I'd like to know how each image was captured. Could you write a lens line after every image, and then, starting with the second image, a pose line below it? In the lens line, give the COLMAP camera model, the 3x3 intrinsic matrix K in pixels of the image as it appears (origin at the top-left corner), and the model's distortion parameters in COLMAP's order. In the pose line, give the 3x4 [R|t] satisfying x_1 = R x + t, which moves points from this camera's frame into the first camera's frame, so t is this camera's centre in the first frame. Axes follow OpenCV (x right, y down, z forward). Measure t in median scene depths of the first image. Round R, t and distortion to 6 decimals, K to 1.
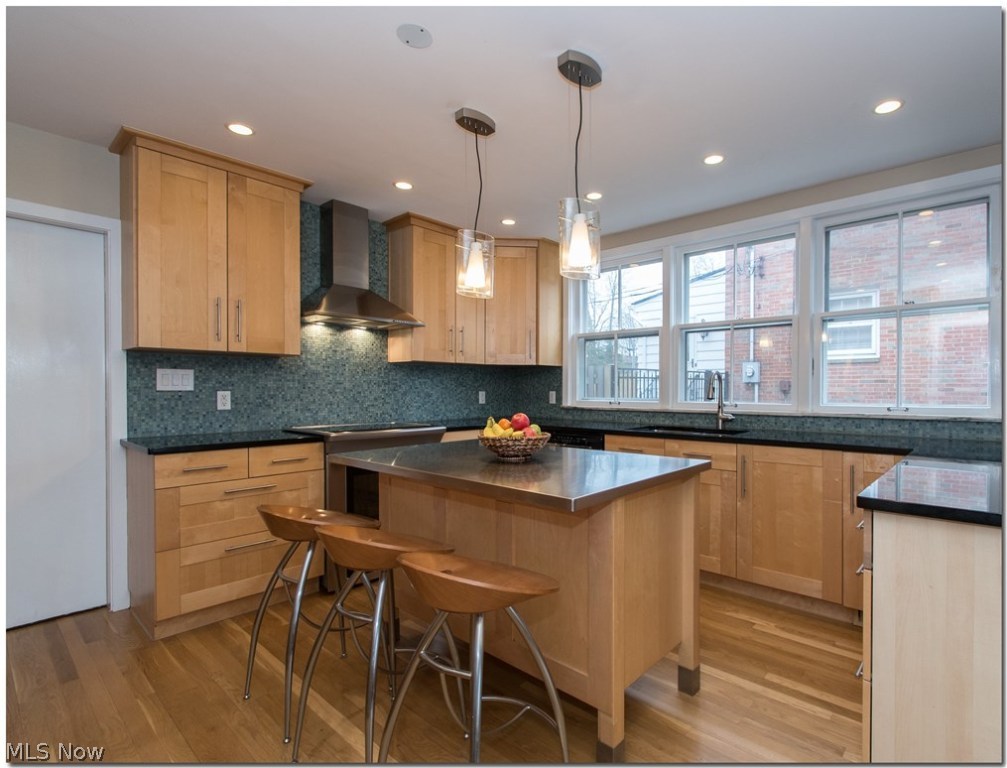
lens RADIAL K [[510.5, 0, 591.6], [0, 510.5, 395.9], [0, 0, 1]] dist [0.000509, -0.000851]
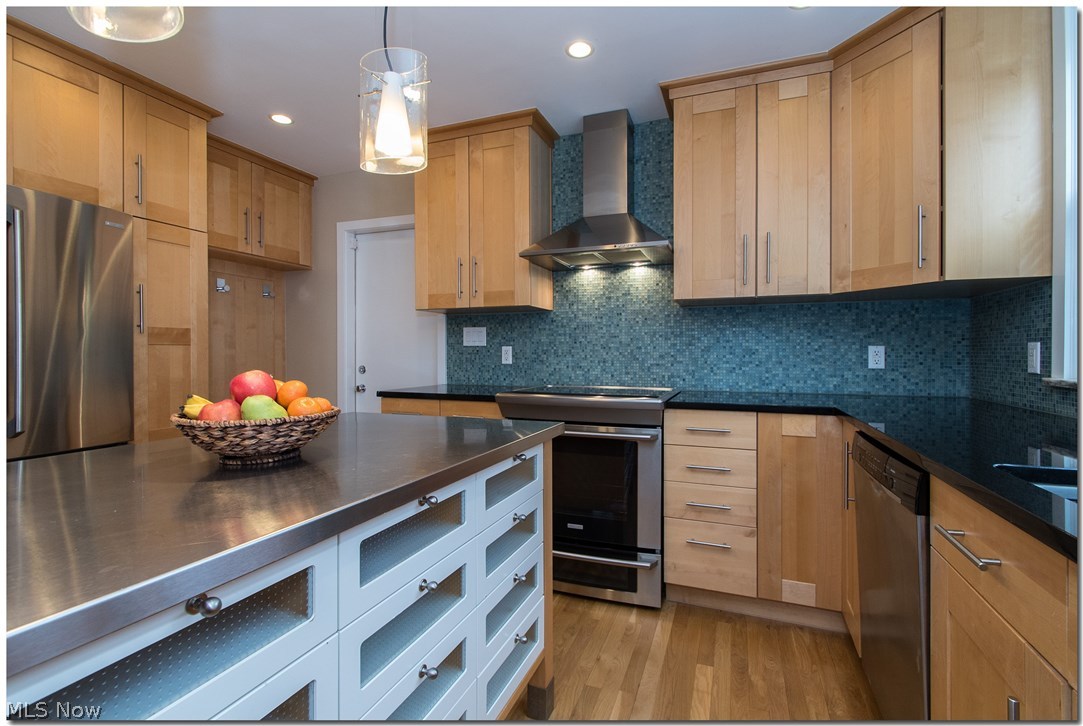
lens RADIAL K [[489.9, 0, 563.0], [0, 489.9, 354.2], [0, 0, 1]] dist [0.004702, -0.004176]
pose [[0.286665, -0.001598, -0.958030, 0.257346], [-0.013061, 0.999899, -0.005576, 0.009994], [0.957942, 0.014111, 0.286615, 0.748992]]
